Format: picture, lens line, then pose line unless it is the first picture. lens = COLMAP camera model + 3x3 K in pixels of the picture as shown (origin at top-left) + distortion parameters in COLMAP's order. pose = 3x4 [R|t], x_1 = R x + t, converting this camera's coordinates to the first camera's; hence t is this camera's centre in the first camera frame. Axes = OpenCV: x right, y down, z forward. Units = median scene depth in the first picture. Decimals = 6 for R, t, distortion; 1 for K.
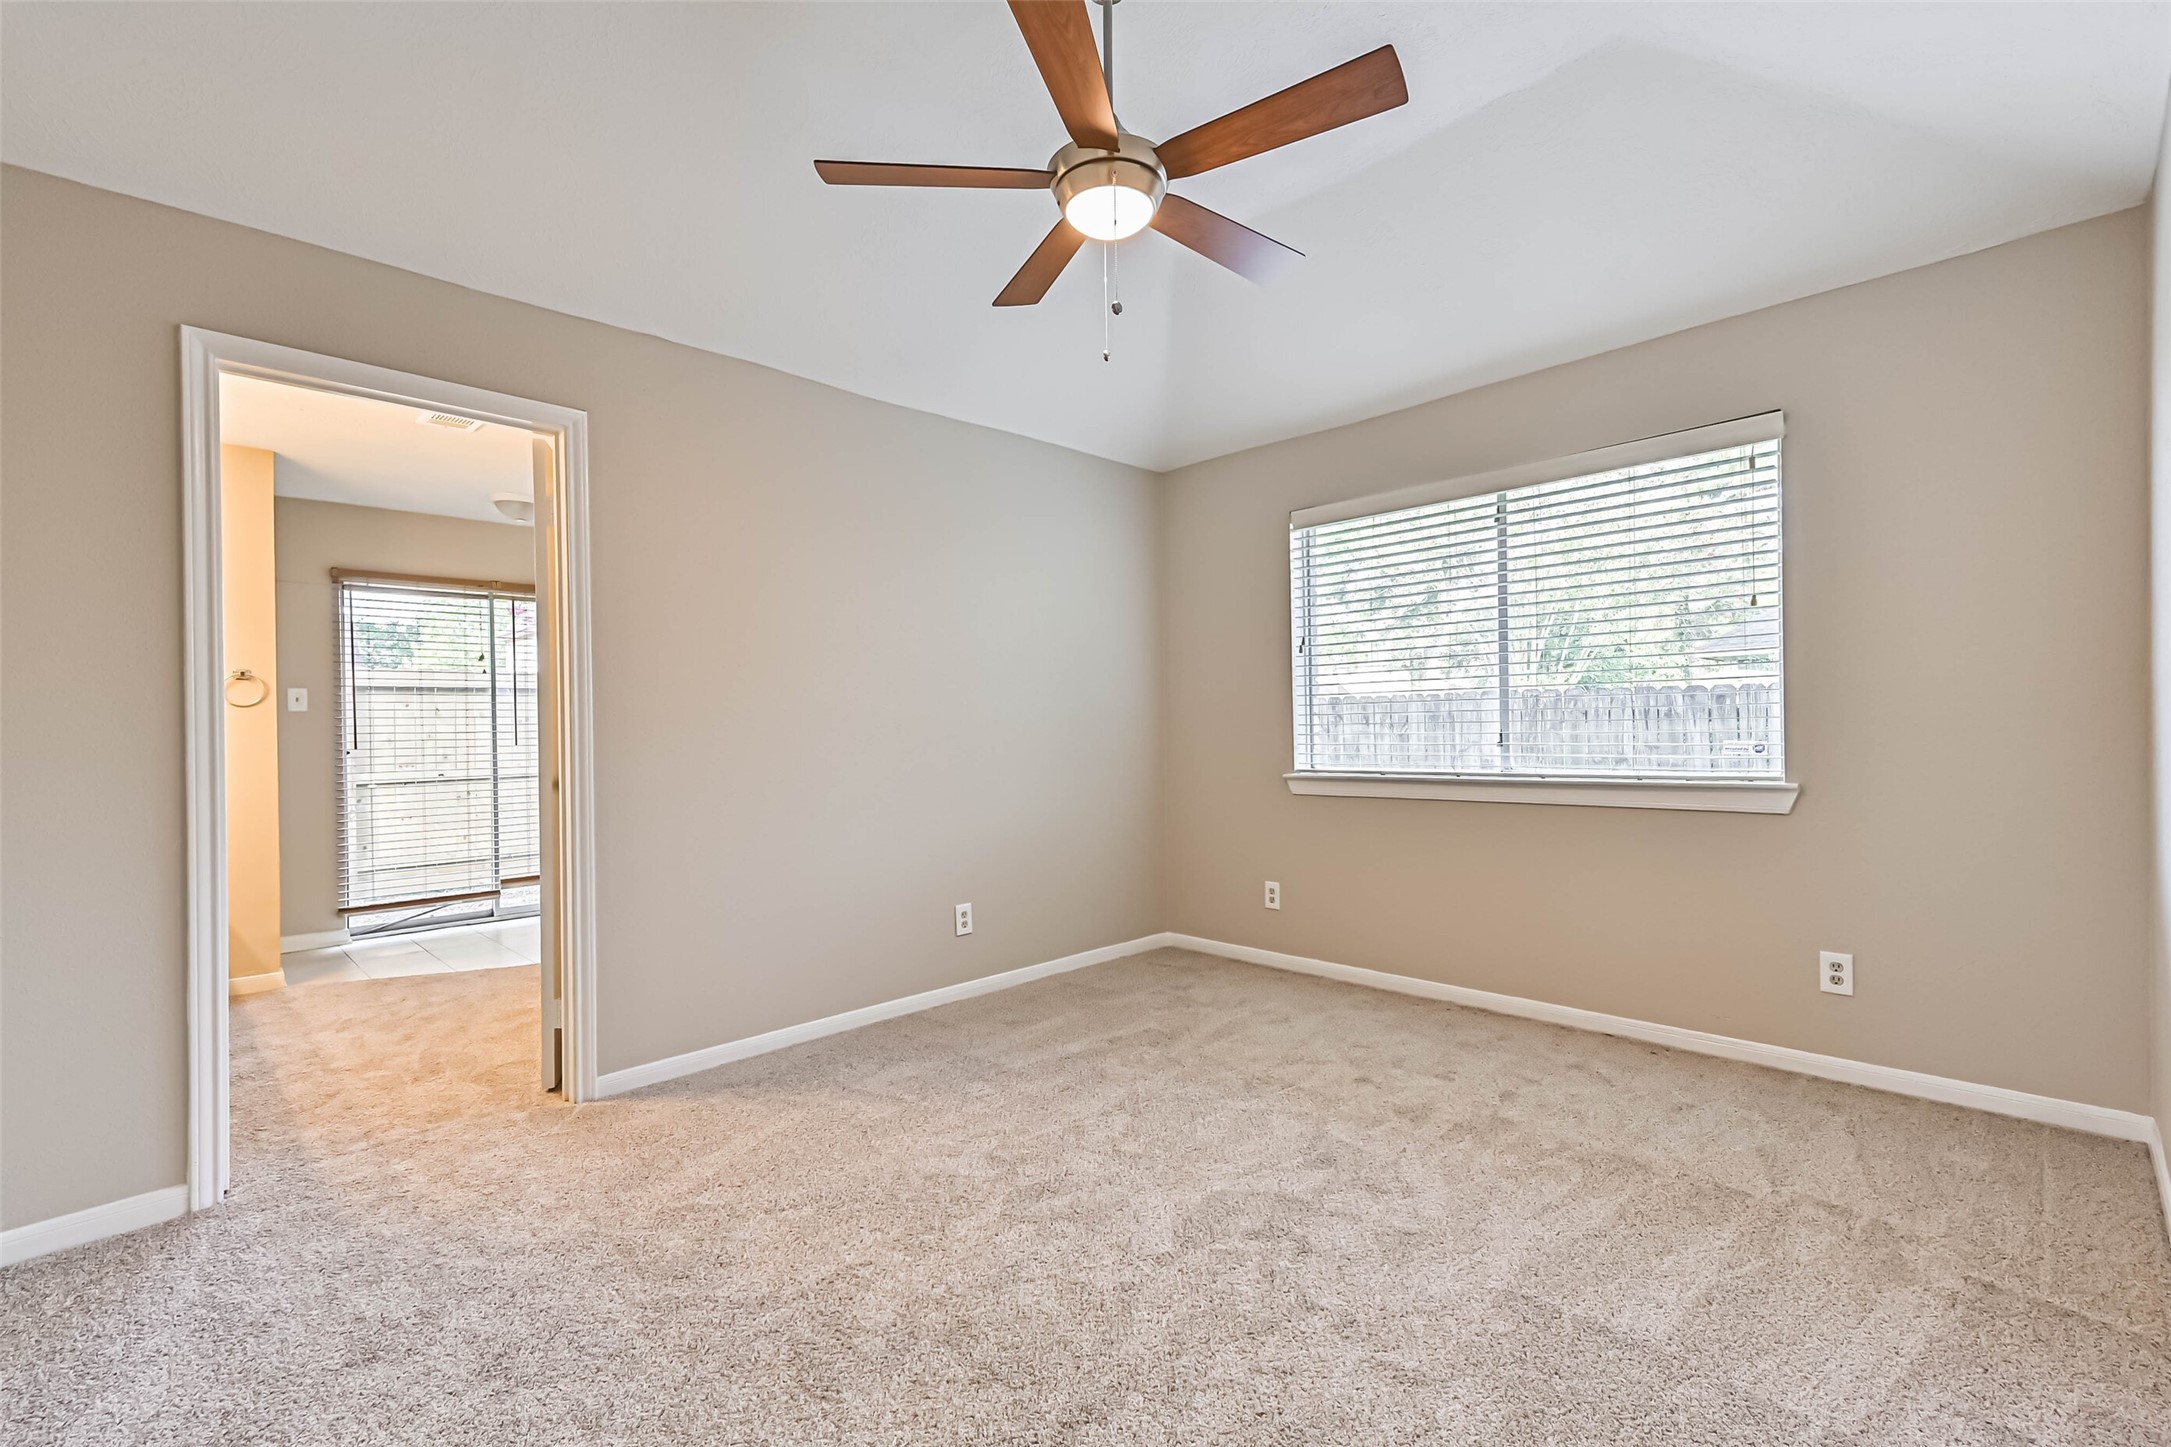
lens RADIAL K [[915.9, 0, 1085.5], [0, 915.9, 723.5], [0, 0, 1]] dist [0.028131, -0.000153]
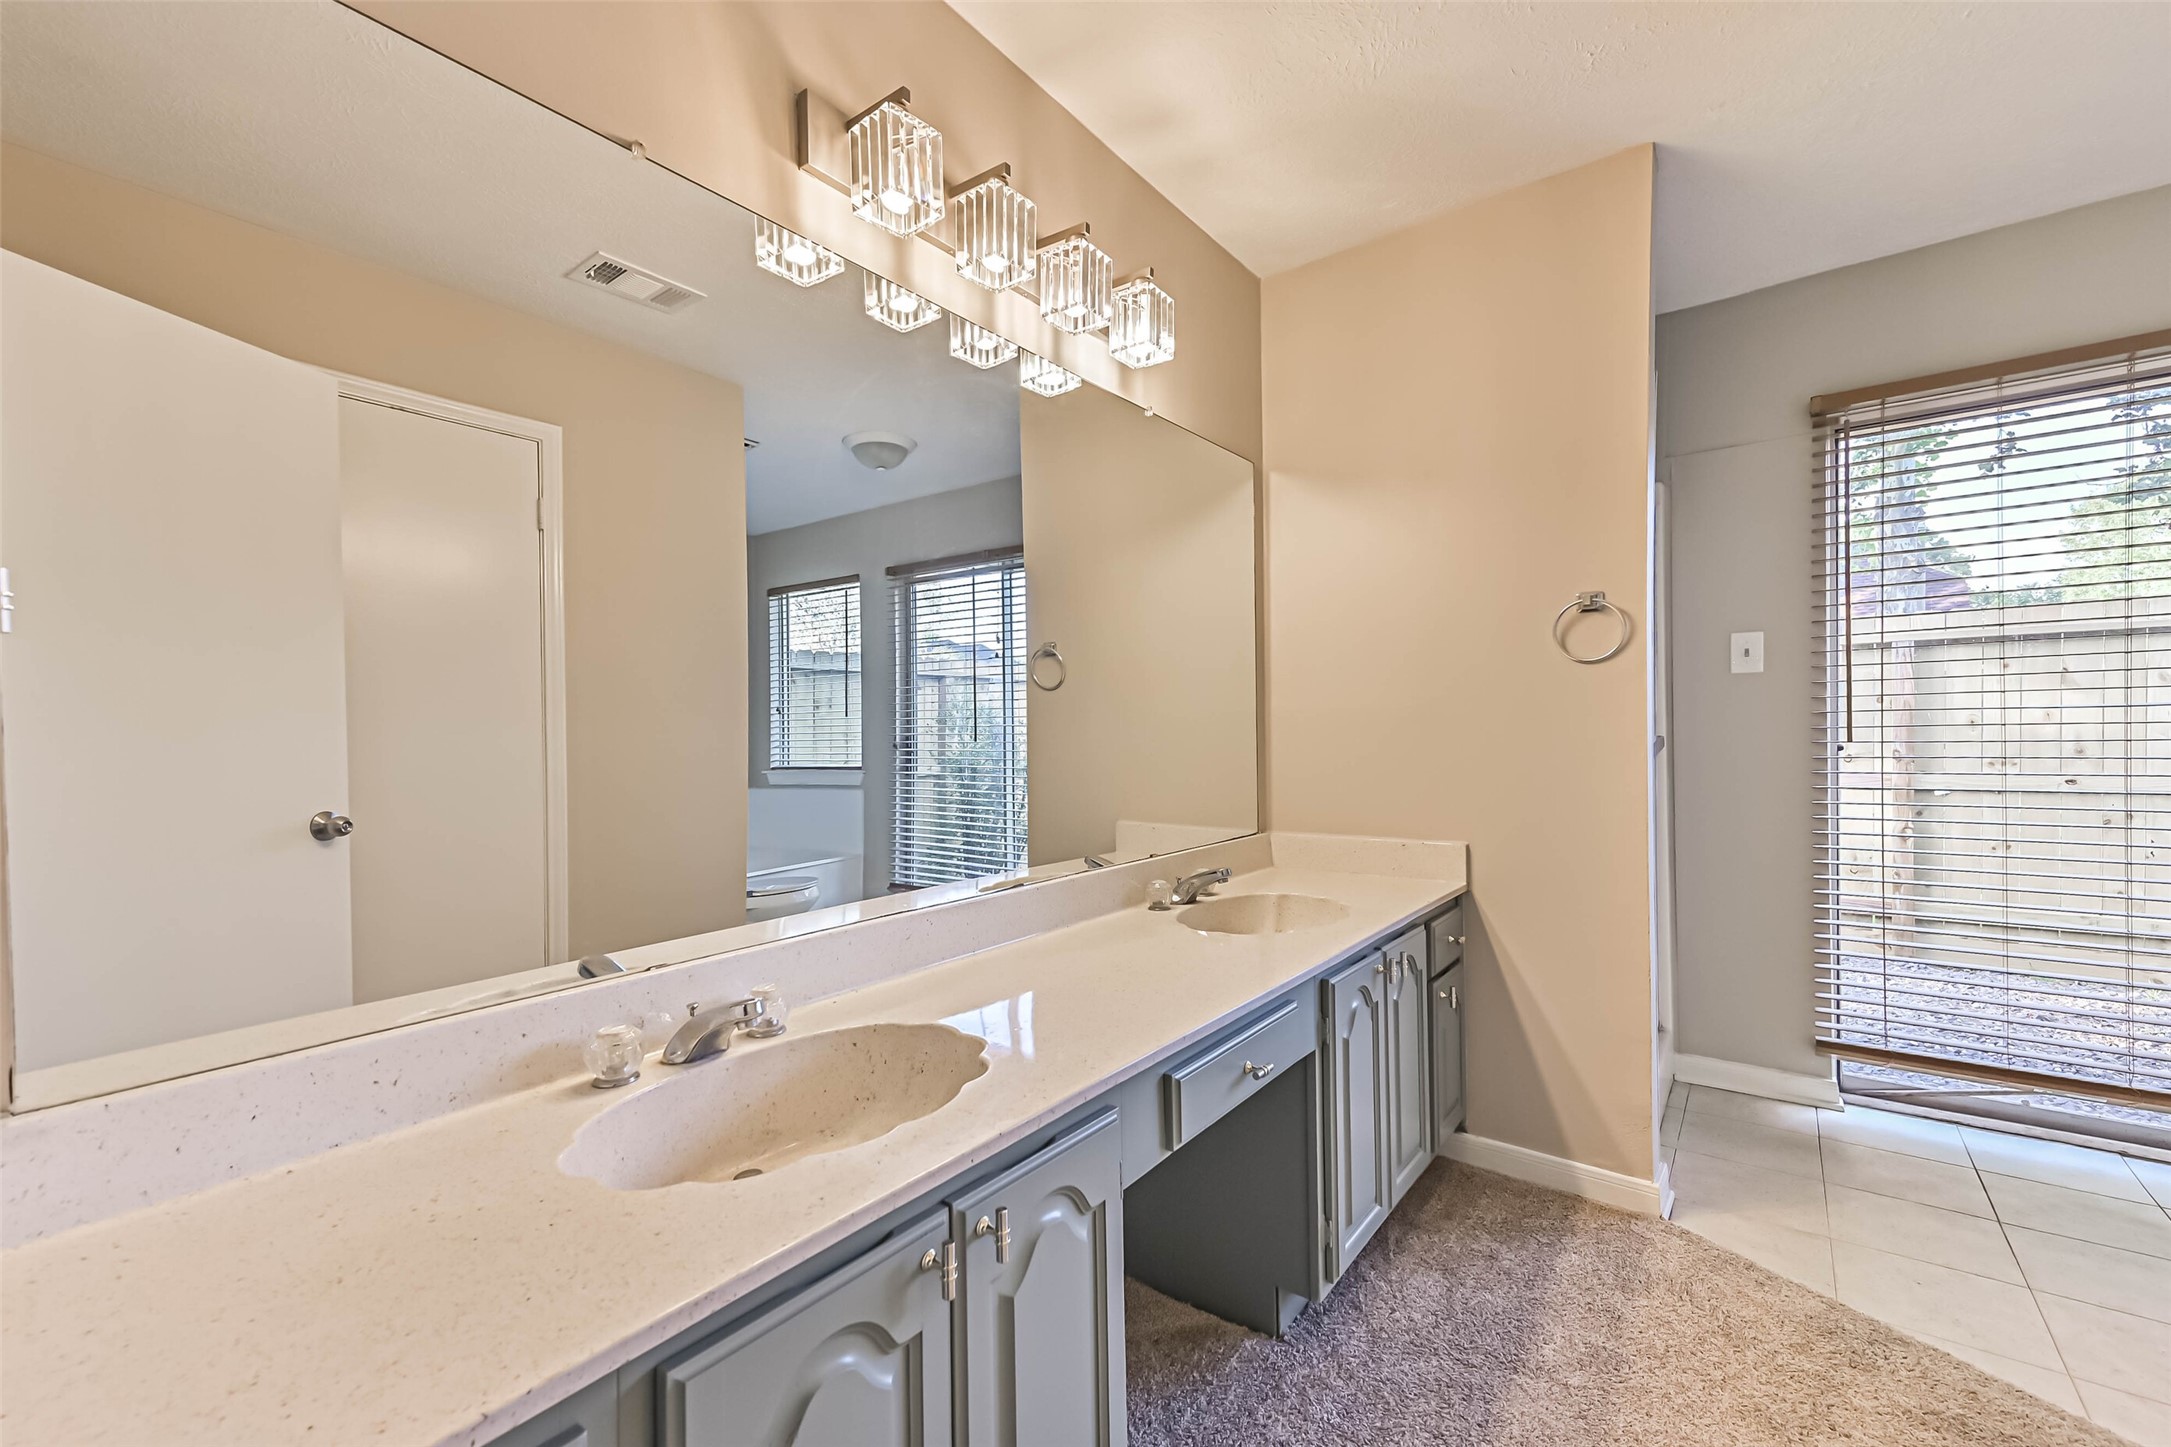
lens RADIAL K [[876.5, 0, 1107.3], [0, 876.5, 721.3], [0, 0, 1]] dist [0.008603, -0.000145]
pose [[0.122222, 0.021435, -0.992271, -0.342463], [0.011531, 0.999669, 0.023015, 0.000179], [0.992436, -0.014254, 0.121934, 0.523966]]
